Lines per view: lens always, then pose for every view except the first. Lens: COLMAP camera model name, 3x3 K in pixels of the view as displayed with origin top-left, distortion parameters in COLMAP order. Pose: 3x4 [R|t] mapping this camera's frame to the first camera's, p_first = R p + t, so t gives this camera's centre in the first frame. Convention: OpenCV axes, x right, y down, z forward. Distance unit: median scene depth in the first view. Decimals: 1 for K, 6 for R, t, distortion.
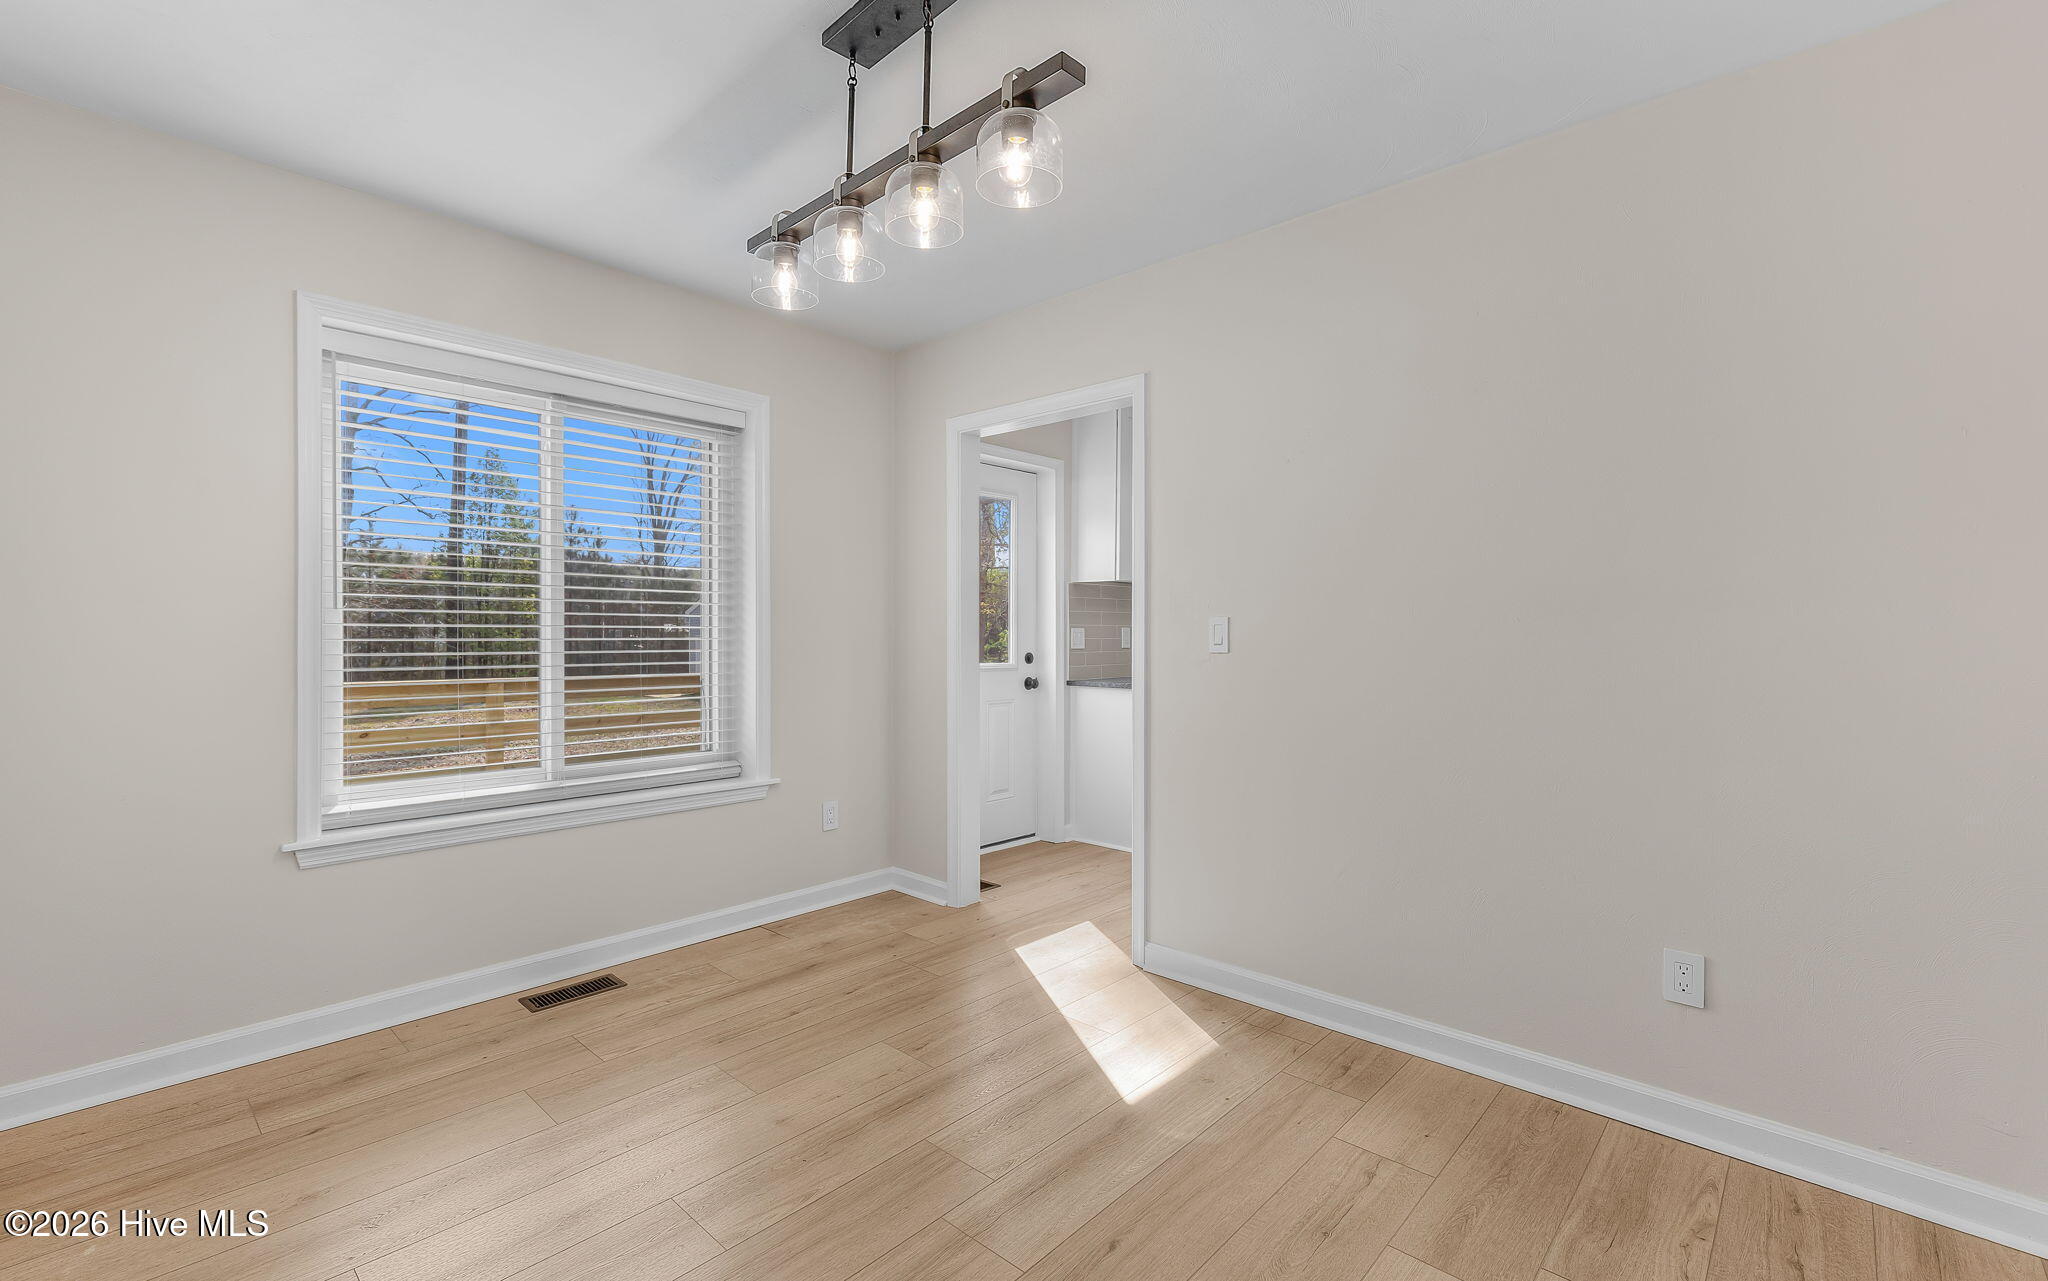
lens RADIAL K [[868.1, 0, 1024.0], [0, 868.1, 640.5], [0, 0, 1]] dist [0.001153, 0.000077]
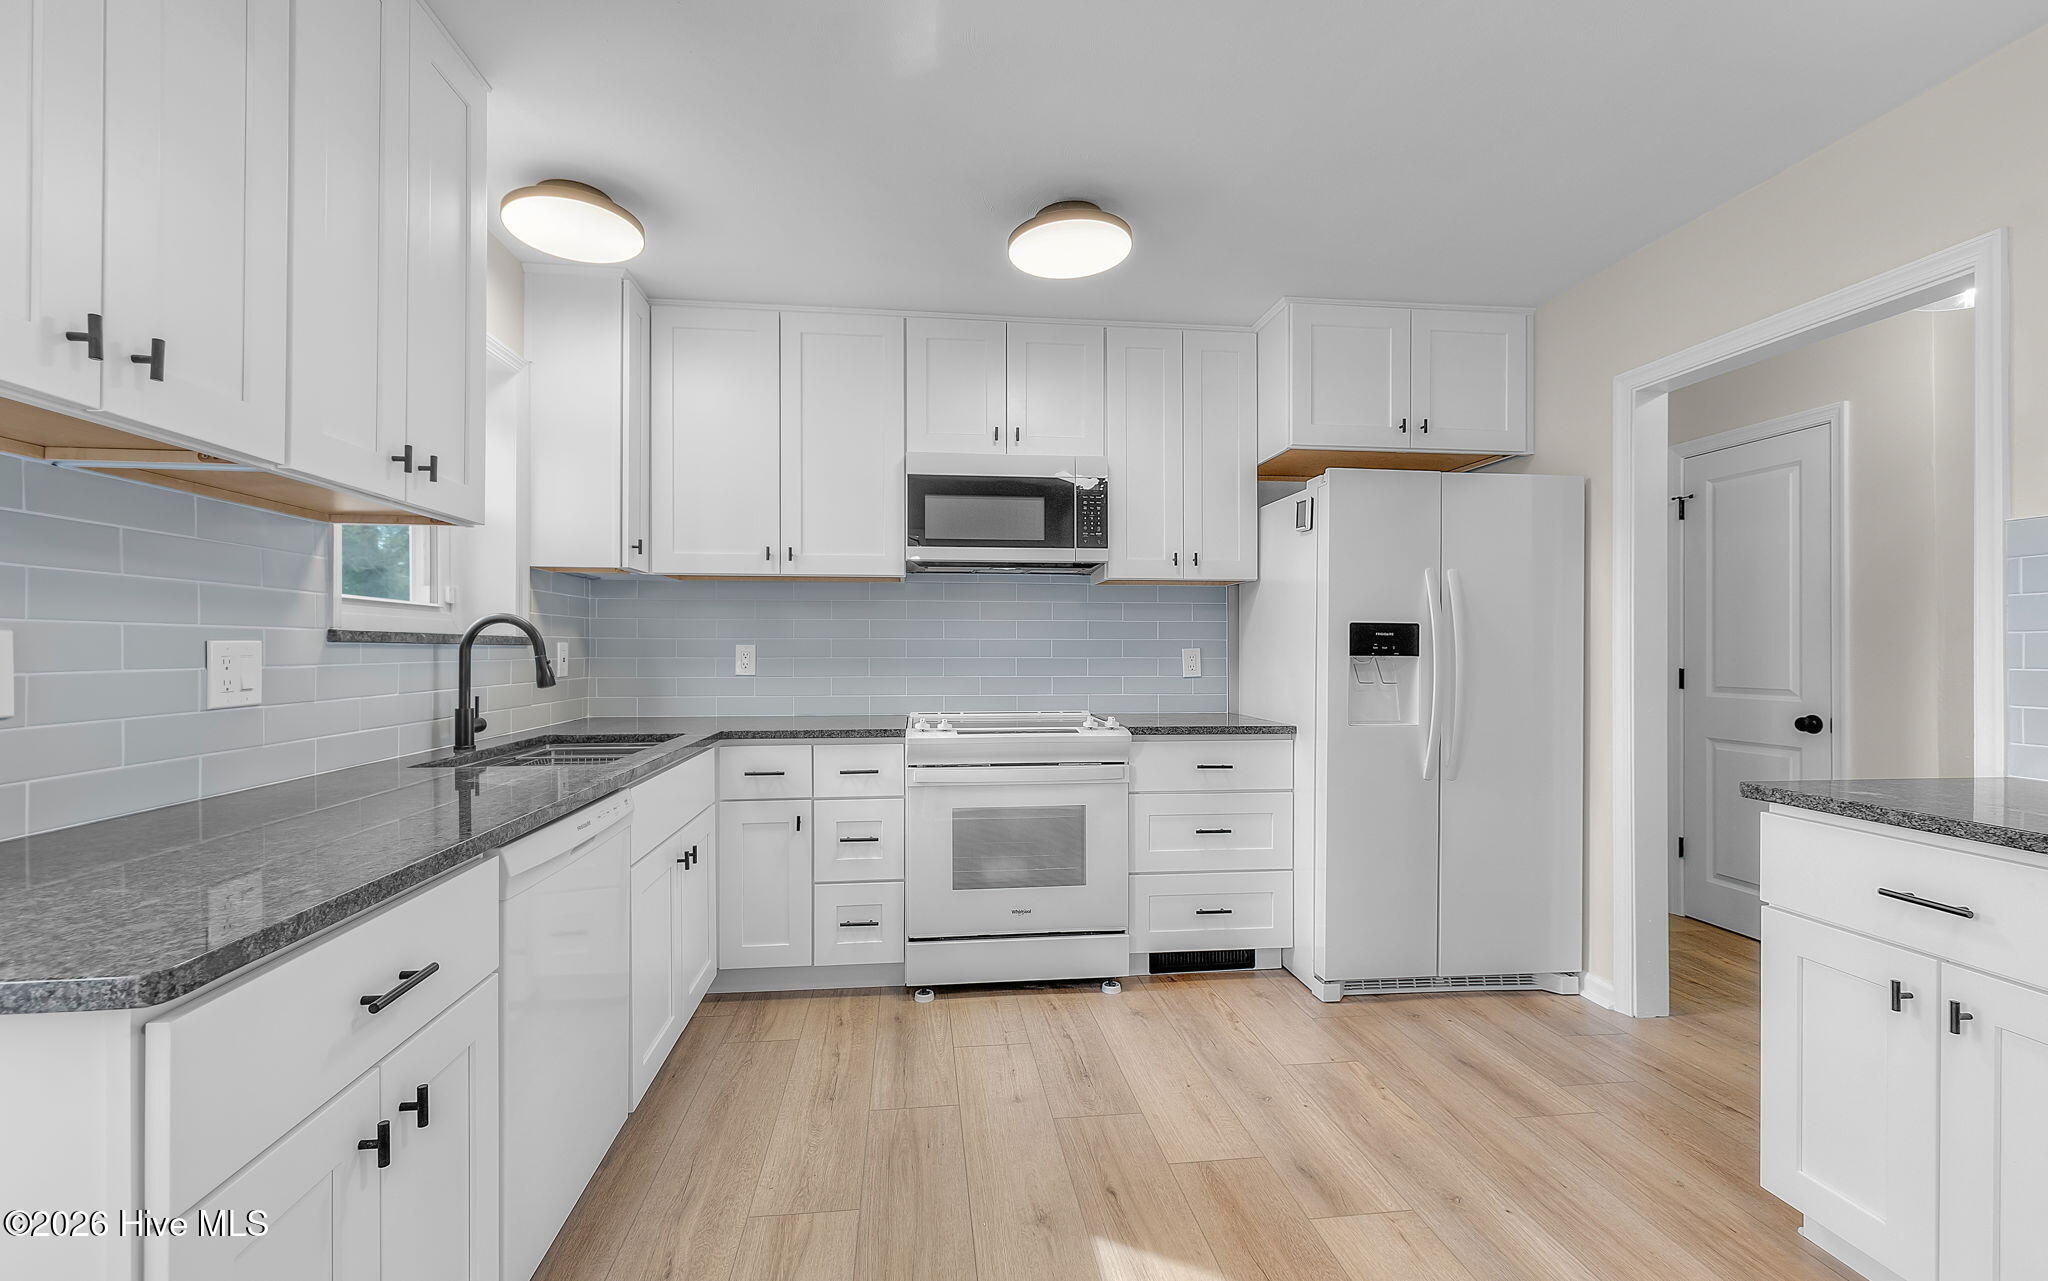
lens RADIAL K [[868.1, 0, 1024.0], [0, 868.1, 640.5], [0, 0, 1]] dist [0.001153, 0.000077]
pose [[0.635718, 0.009577, 0.771862, 0.095074], [0.003358, 0.999879, -0.015172, -0.010933], [-0.771914, 0.012237, 0.635609, 0.946977]]
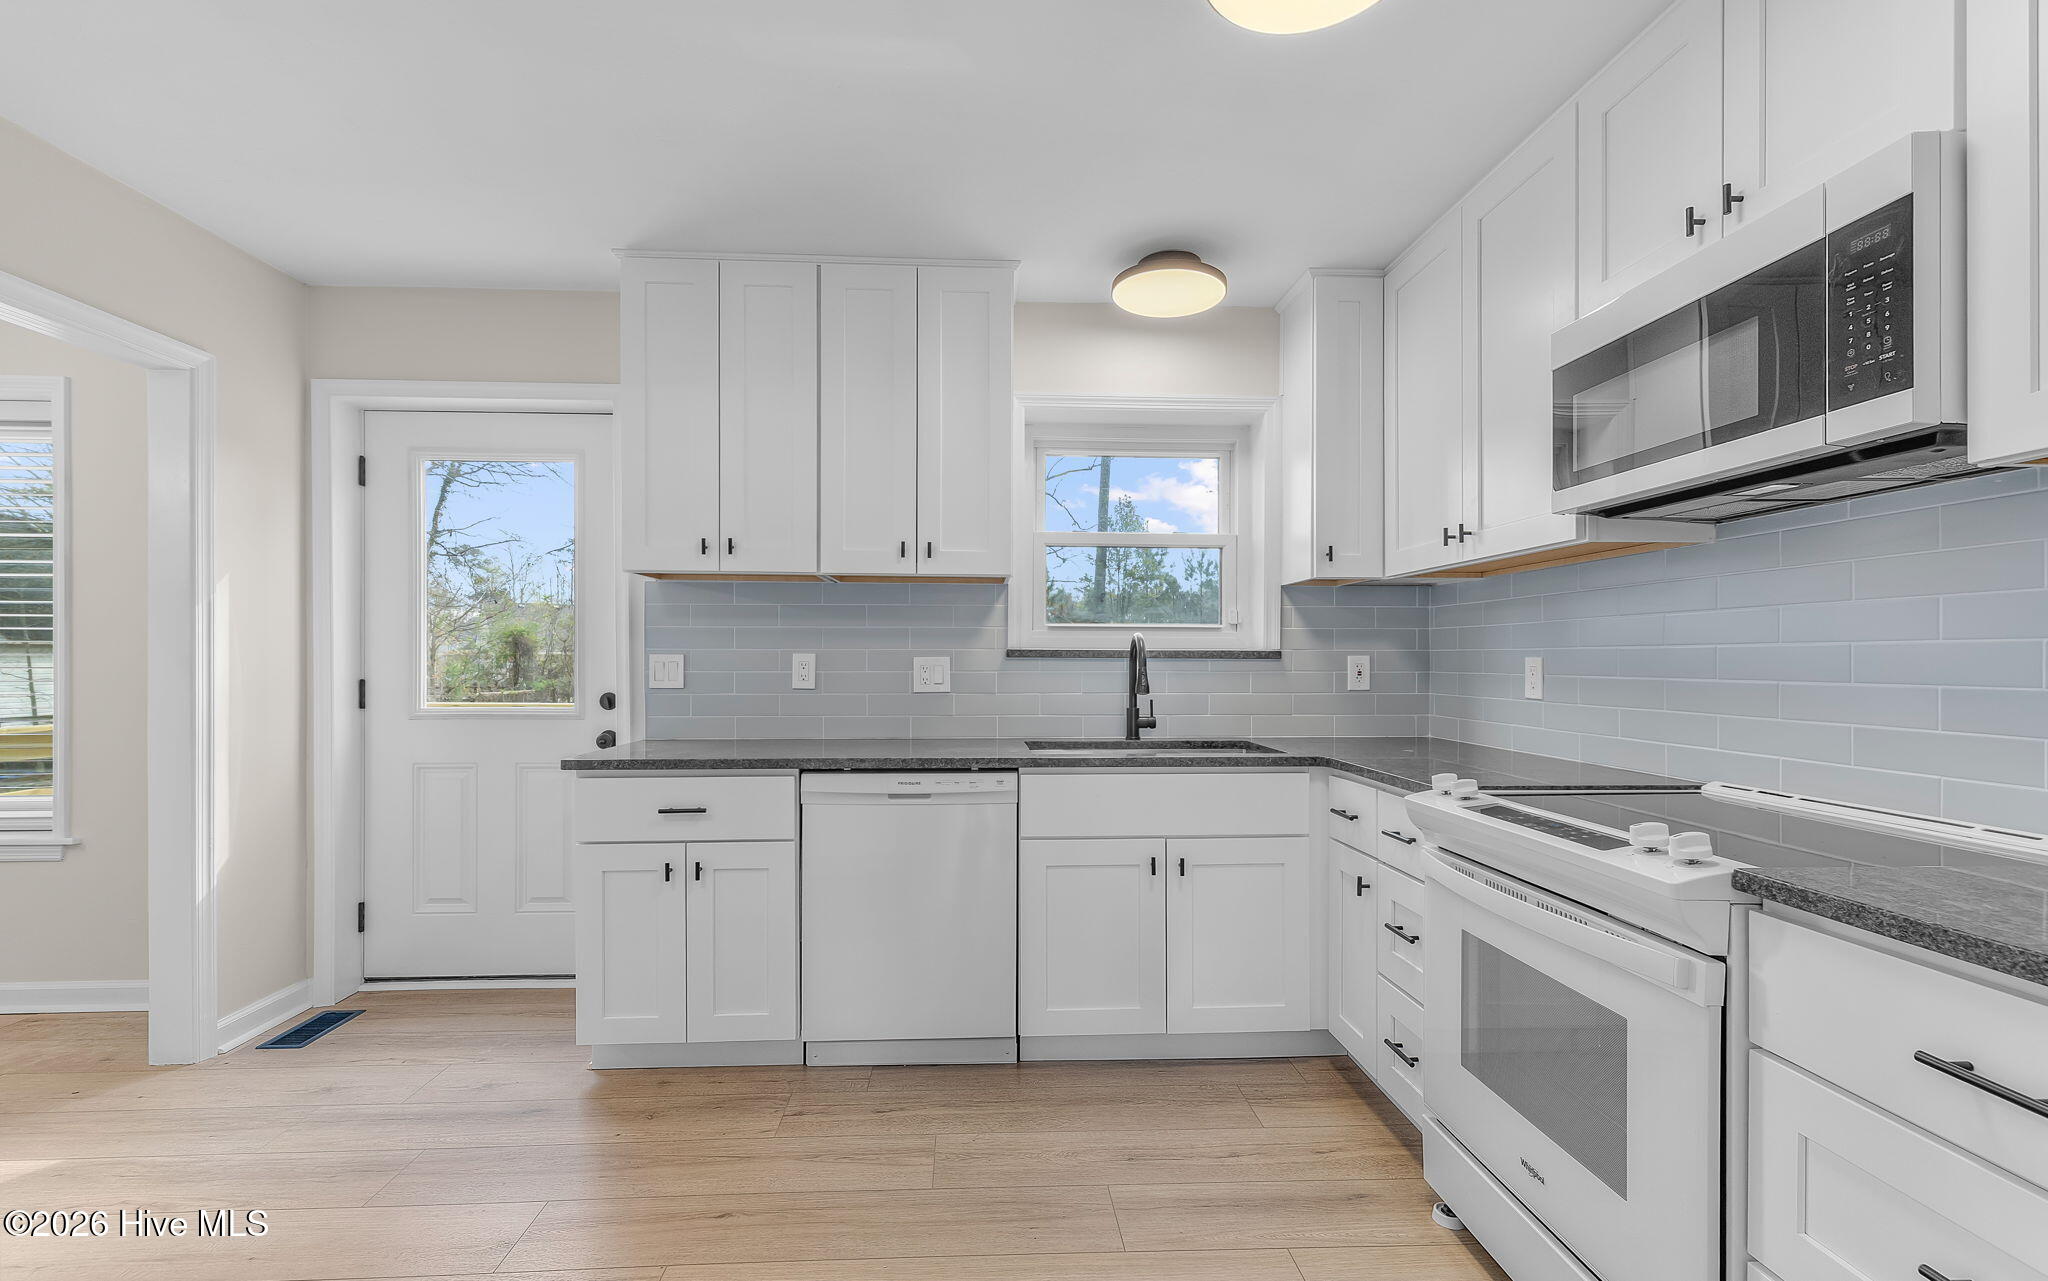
lens RADIAL K [[904.8, 0, 1017.8], [0, 904.8, 655.6], [0, 0, 1]] dist [-0.000741, -0.000054]
pose [[0.718911, 0.000388, -0.695102, 0.929257], [-0.008450, 0.999931, -0.008181, -0.013903], [0.695051, 0.011755, 0.718865, 0.979752]]
